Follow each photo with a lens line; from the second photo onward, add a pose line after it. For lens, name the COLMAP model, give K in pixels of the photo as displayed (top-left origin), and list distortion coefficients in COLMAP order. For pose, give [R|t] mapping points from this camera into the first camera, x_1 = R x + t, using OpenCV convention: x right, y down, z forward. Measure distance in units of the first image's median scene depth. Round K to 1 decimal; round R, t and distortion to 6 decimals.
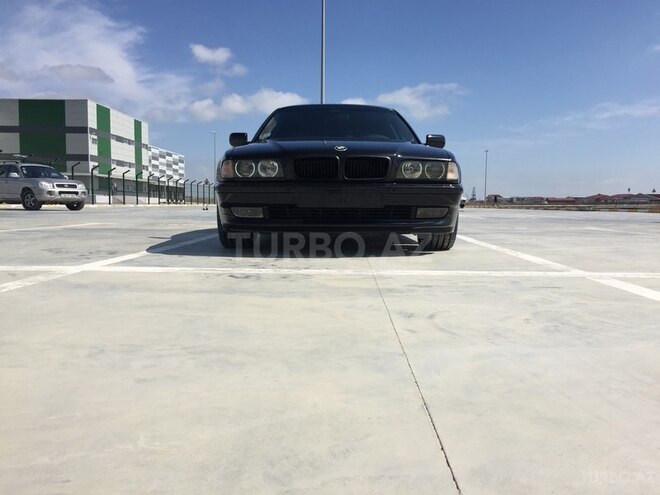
lens RADIAL K [[557.2, 0, 312.3], [0, 557.2, 245.6], [0, 0, 1]] dist [0.013486, -0.000067]
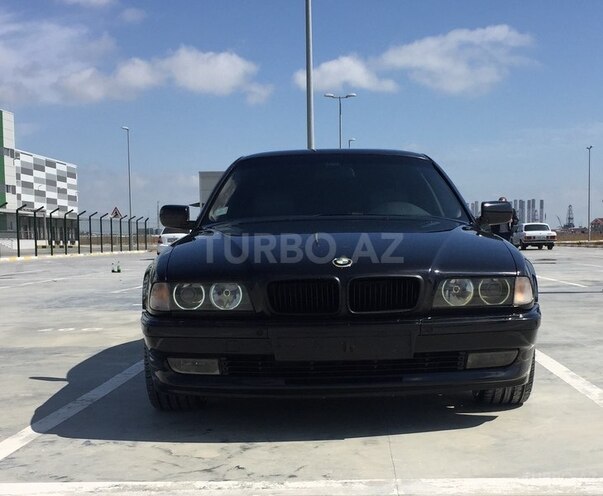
lens RADIAL K [[978.7, 0, 302.1], [0, 978.7, 248.0], [0, 0, 1]] dist [0.002421, 0.000000]
pose [[0.999679, -0.024702, 0.005595, 0.000436], [0.024711, 0.999693, -0.001693, -0.177229], [-0.005551, 0.001831, 0.999983, -0.085921]]
